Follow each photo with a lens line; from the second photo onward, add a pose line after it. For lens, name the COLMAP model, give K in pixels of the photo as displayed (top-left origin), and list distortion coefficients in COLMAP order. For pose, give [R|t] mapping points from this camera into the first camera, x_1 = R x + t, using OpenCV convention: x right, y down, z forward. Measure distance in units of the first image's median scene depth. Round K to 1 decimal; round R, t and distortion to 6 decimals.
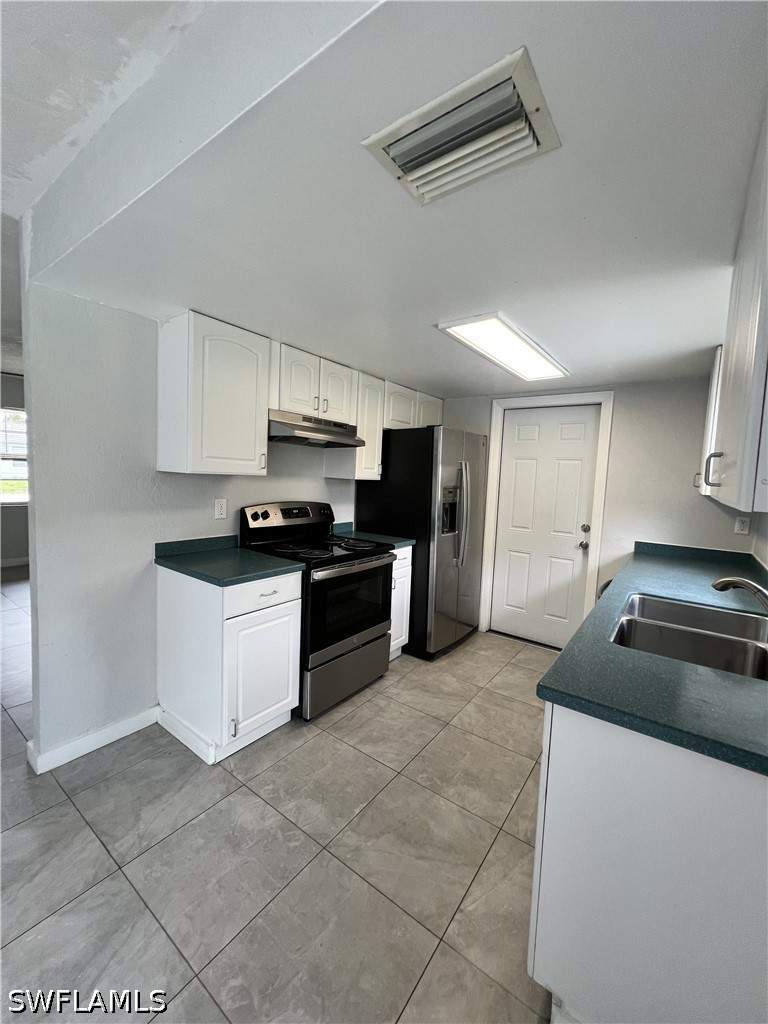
lens RADIAL K [[409.9, 0, 387.7], [0, 409.9, 507.4], [0, 0, 1]] dist [-0.001222, 0.000535]
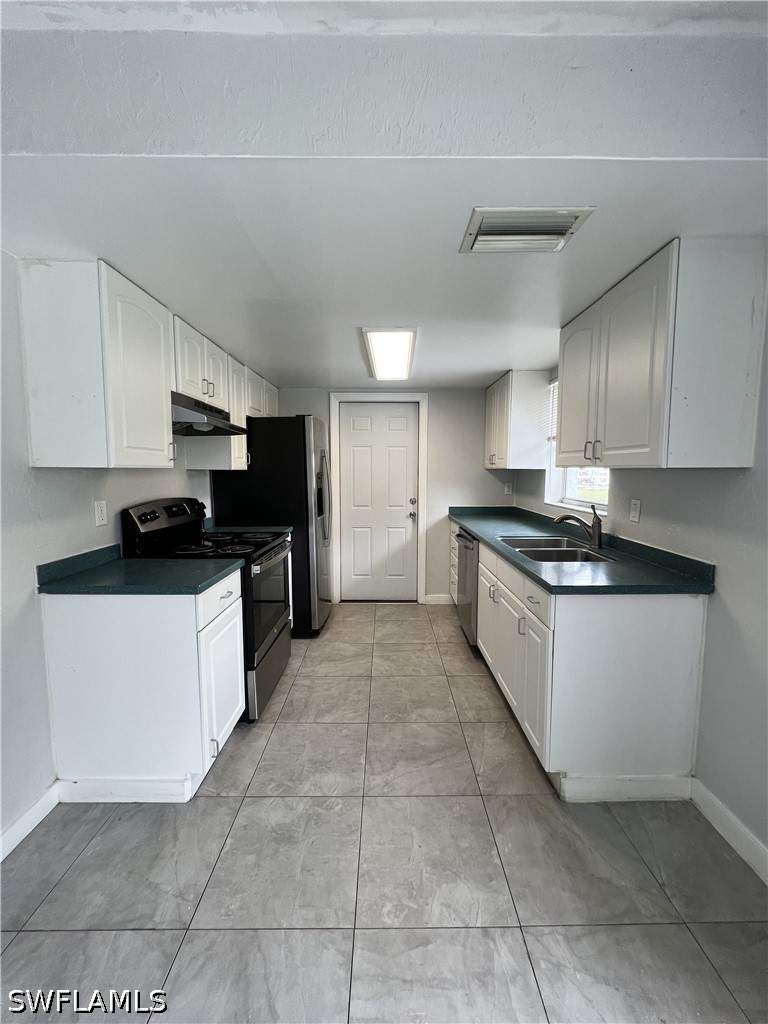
lens RADIAL K [[409.9, 0, 387.7], [0, 409.9, 507.4], [0, 0, 1]] dist [-0.001222, 0.000535]
pose [[0.804283, -0.096729, 0.586322, -0.413535], [0.081015, 0.995299, 0.053068, -0.004093], [-0.588699, 0.004820, 0.808338, 0.033055]]
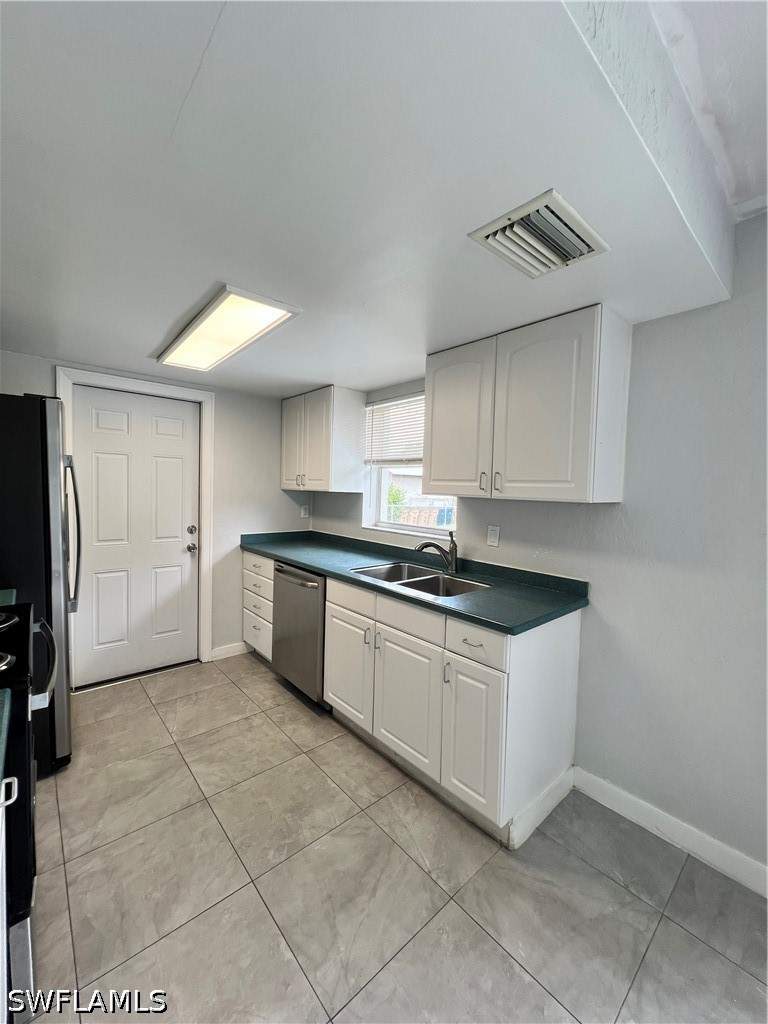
lens RADIAL K [[409.9, 0, 387.7], [0, 409.9, 507.4], [0, 0, 1]] dist [-0.001222, 0.000535]
pose [[0.216349, -0.081506, 0.972908, -0.453797], [0.059559, 0.995755, 0.070176, -0.053716], [-0.974498, 0.042763, 0.220285, 0.432809]]
